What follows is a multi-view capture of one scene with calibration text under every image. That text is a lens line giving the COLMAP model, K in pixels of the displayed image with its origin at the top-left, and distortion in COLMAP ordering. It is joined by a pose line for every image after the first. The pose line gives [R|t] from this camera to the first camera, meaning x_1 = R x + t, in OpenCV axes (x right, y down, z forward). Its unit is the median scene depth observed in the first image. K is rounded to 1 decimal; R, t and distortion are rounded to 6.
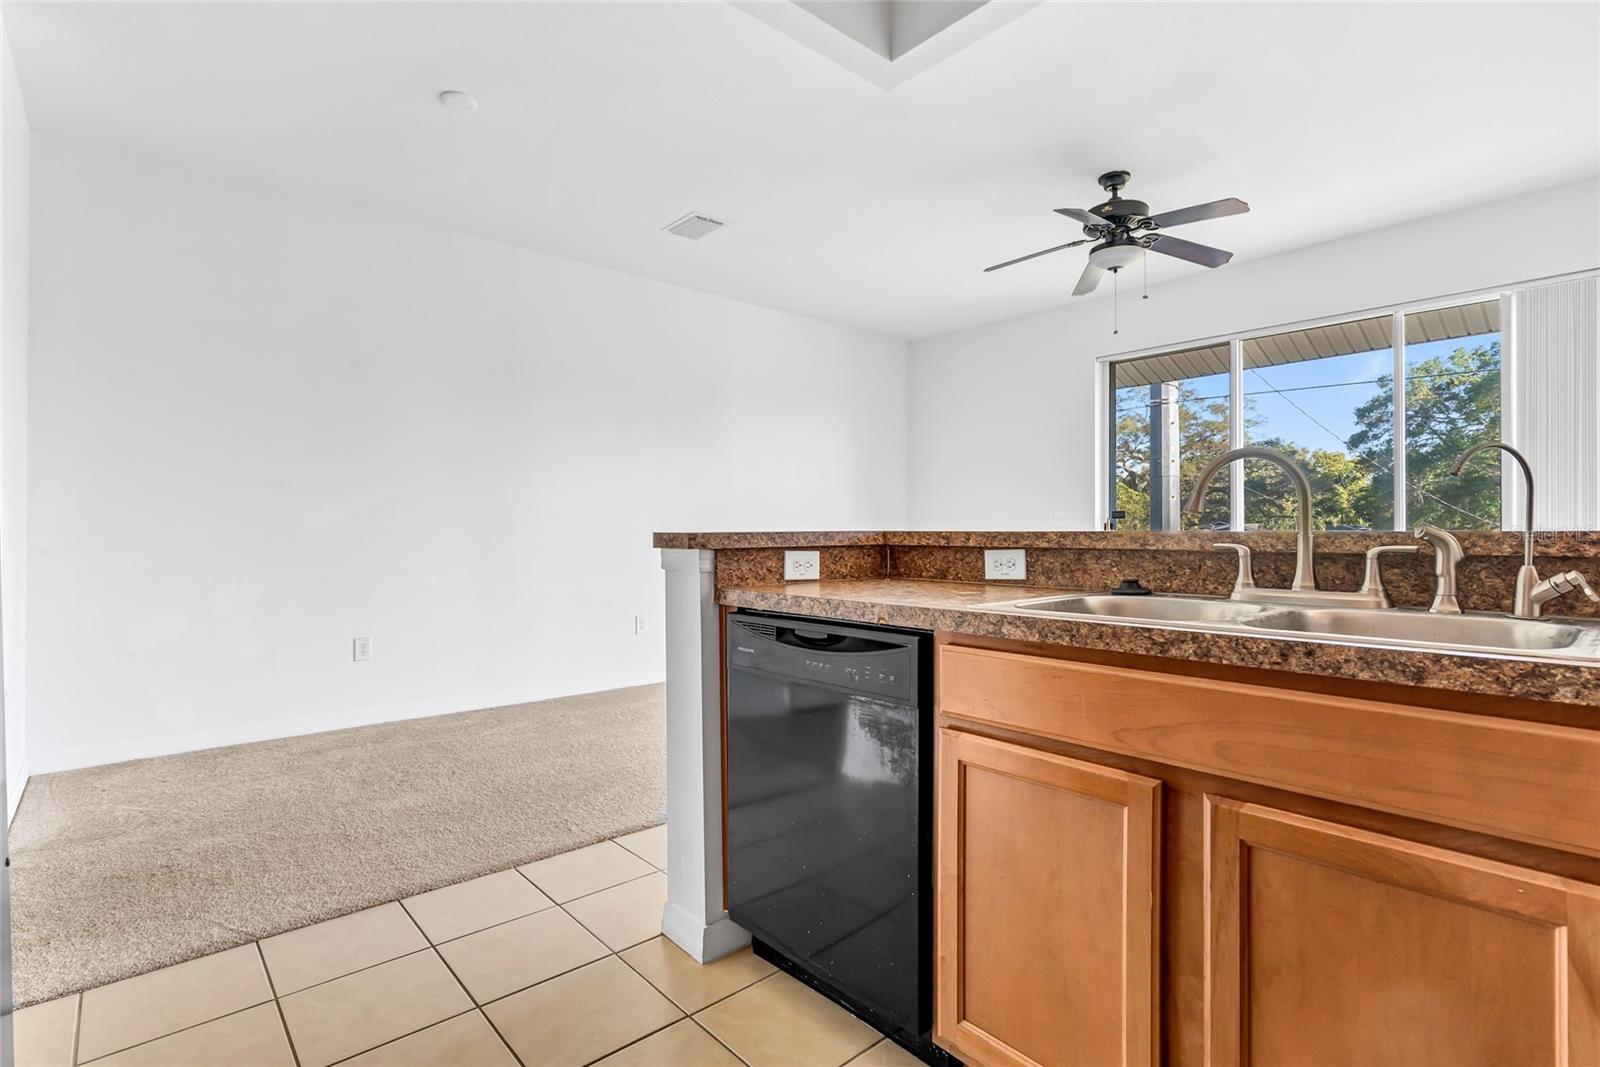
lens RADIAL K [[762.0, 0, 788.9], [0, 762.0, 527.4], [0, 0, 1]] dist [-0.005483, 0.001900]
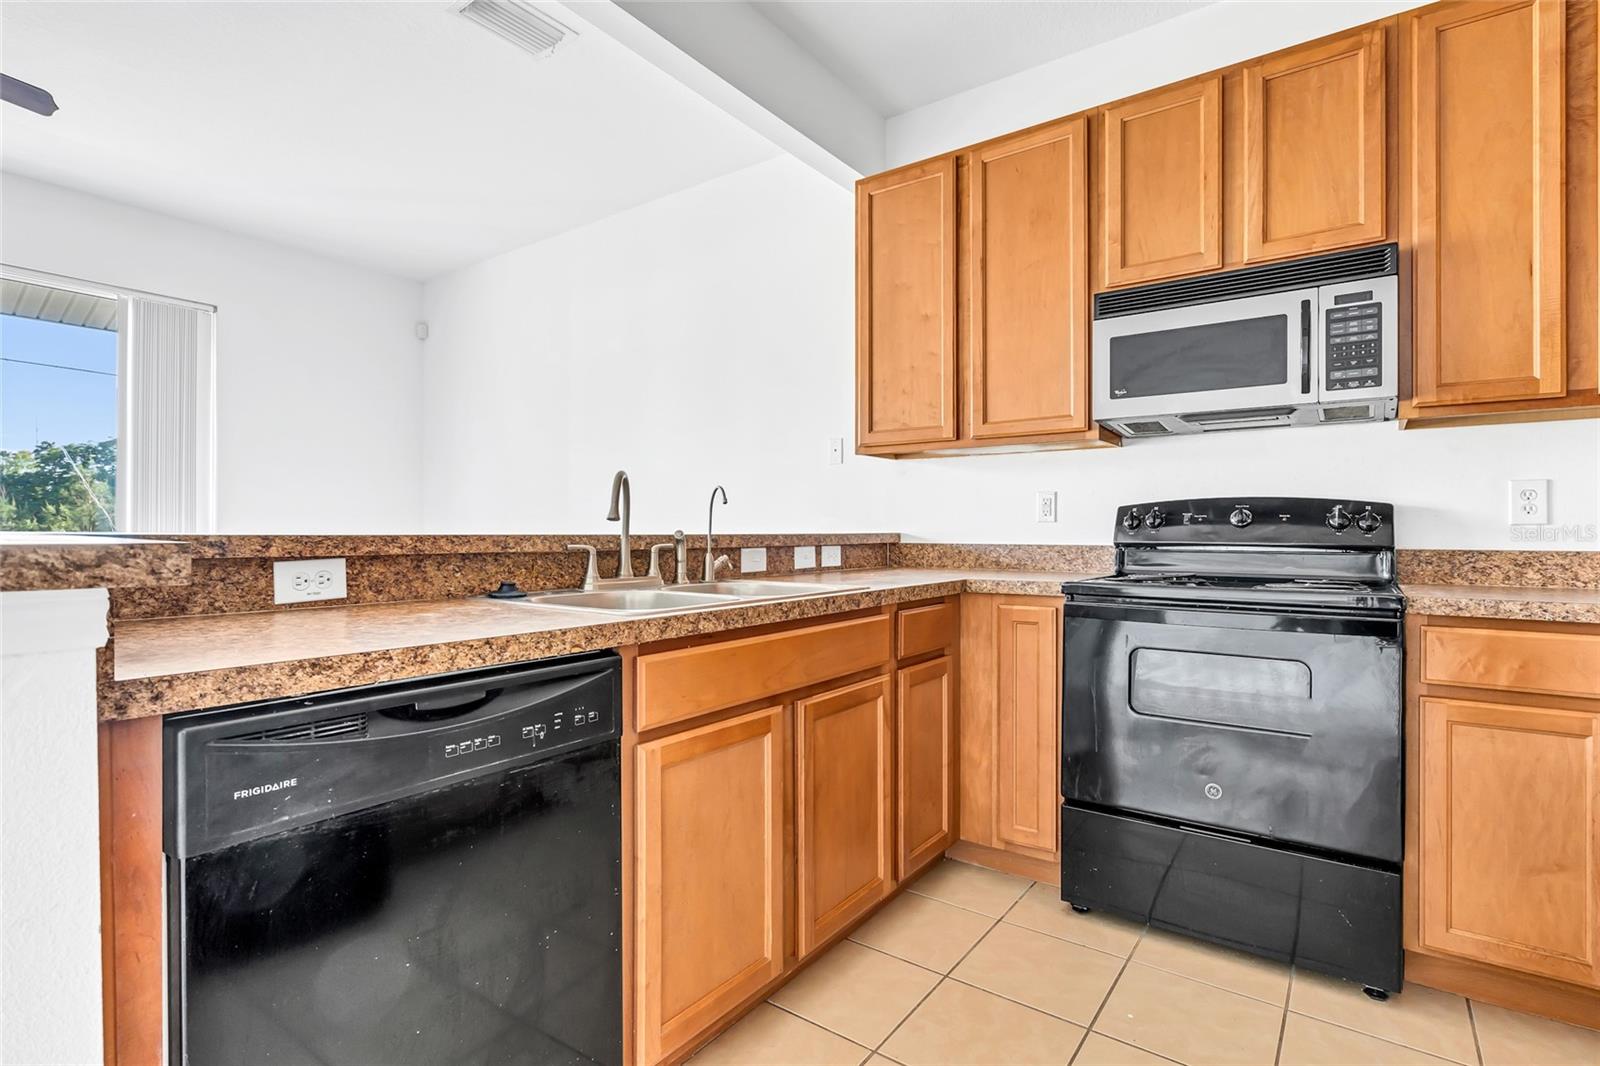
lens RADIAL K [[762.0, 0, 807.9], [0, 762.0, 538.9], [0, 0, 1]] dist [-0.005483, 0.001900]
pose [[-0.215995, -0.010027, 0.976343, -0.648531], [-0.008302, 0.999930, 0.008433, -0.001267], [-0.976359, -0.006284, -0.216063, 0.856322]]
